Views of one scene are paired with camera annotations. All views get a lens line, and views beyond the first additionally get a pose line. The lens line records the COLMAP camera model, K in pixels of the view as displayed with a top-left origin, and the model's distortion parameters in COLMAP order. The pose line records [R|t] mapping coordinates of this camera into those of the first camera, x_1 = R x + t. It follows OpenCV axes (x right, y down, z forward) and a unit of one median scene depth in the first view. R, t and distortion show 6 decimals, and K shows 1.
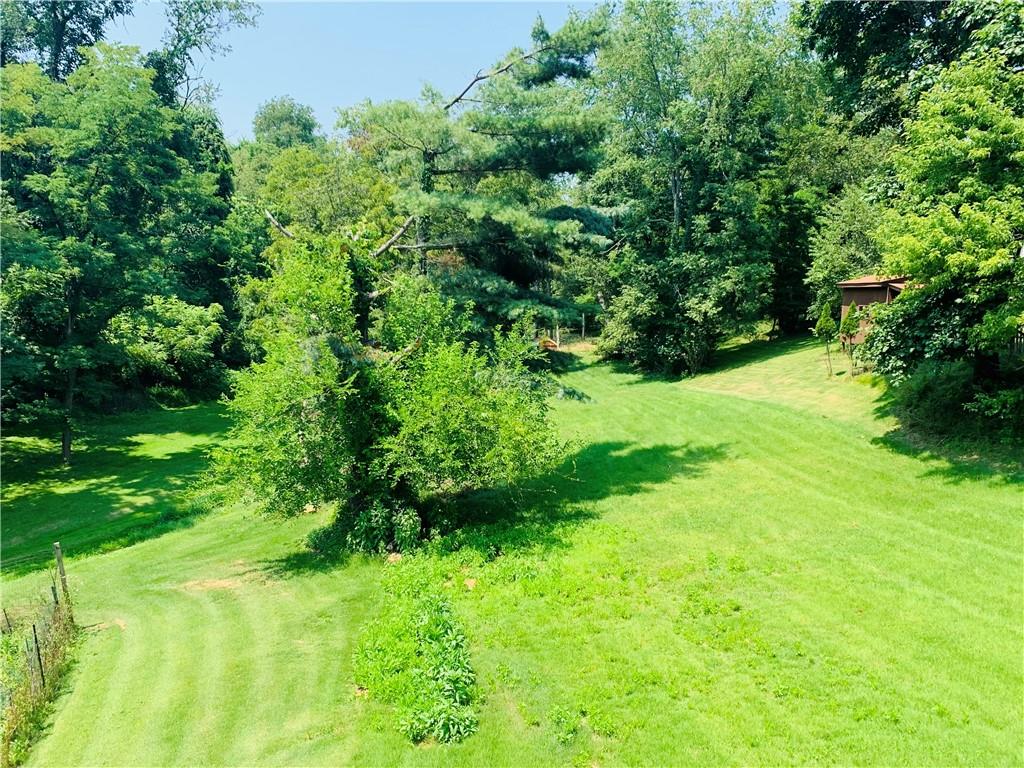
lens RADIAL K [[787.0, 0, 503.3], [0, 787.0, 383.1], [0, 0, 1]] dist [0.032664, -0.030907]
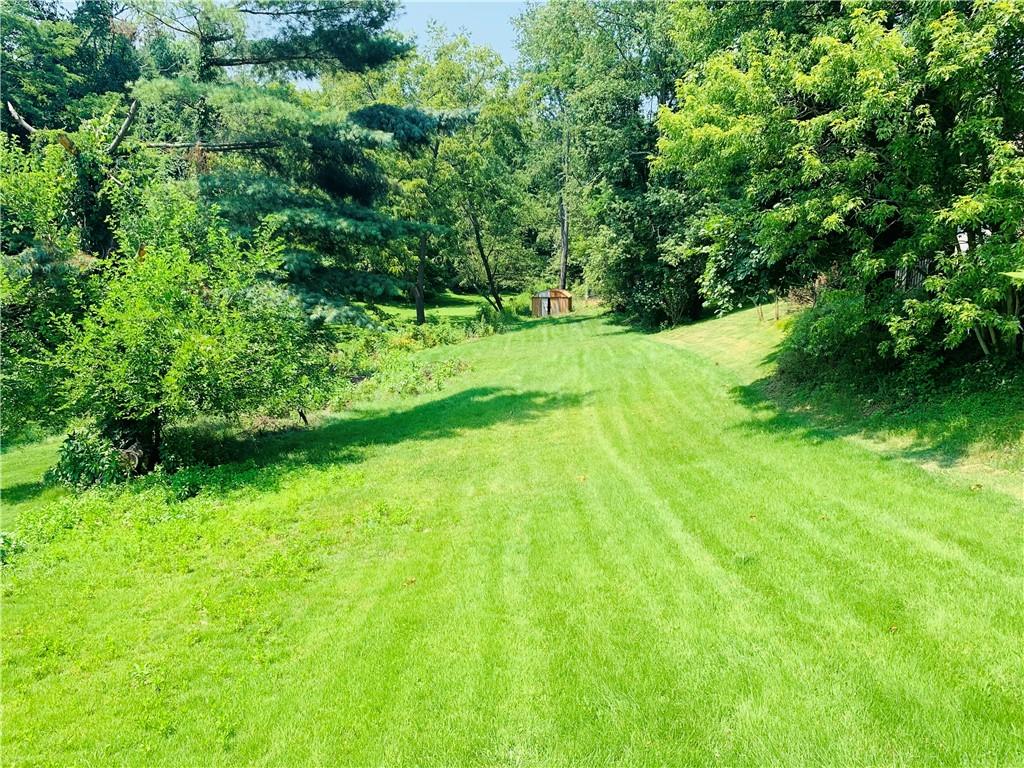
lens RADIAL K [[787.0, 0, 512.5], [0, 787.0, 385.9], [0, 0, 1]] dist [0.032664, -0.030907]
pose [[0.991979, 0.035547, -0.121298, 0.356370], [-0.029454, 0.998230, 0.051662, 0.035350], [0.122920, -0.047675, 0.991271, 0.161756]]
